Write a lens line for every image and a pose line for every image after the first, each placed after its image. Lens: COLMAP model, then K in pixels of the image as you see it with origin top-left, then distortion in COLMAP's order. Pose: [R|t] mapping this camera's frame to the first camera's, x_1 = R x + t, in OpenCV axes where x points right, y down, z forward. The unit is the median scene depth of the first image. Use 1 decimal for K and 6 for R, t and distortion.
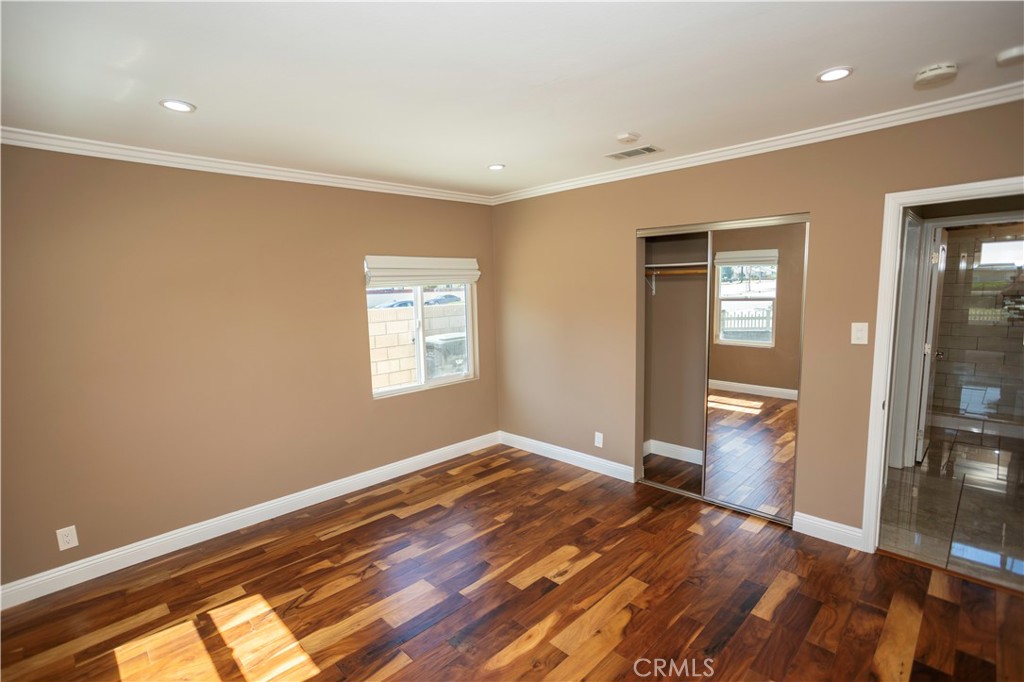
lens RADIAL K [[482.5, 0, 516.4], [0, 482.5, 343.2], [0, 0, 1]] dist [-0.022314, 0.016706]
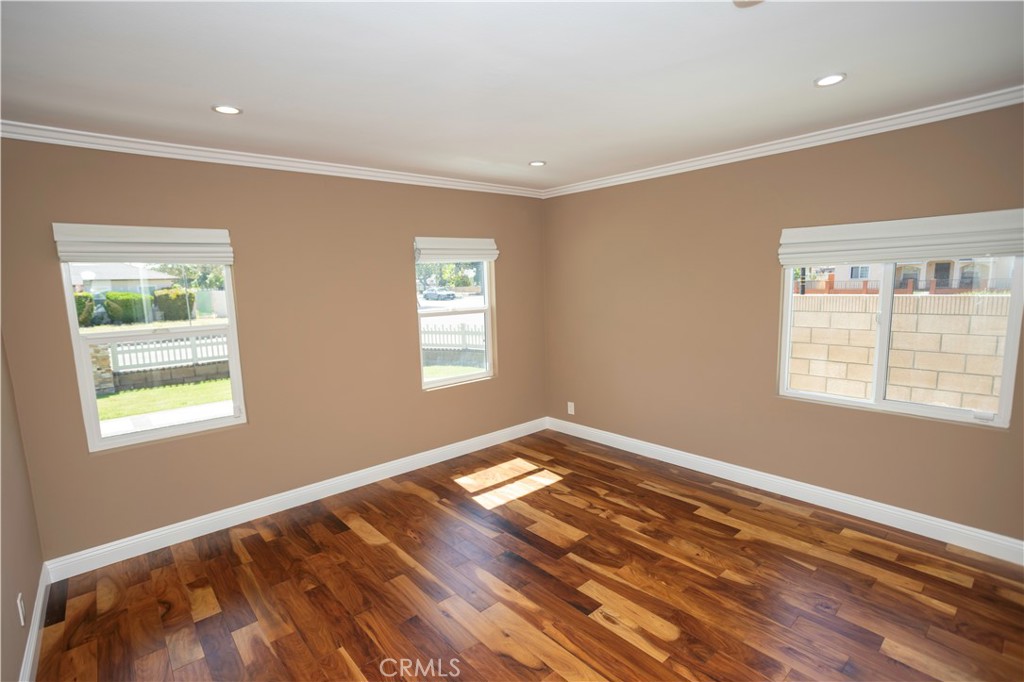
lens RADIAL K [[482.5, 0, 501.2], [0, 482.5, 347.0], [0, 0, 1]] dist [-0.022314, 0.016706]
pose [[-0.062098, 0.164715, -0.984384, 0.784625], [-0.084036, 0.981923, 0.169605, -0.104722], [0.994526, 0.093256, -0.047133, 0.741523]]
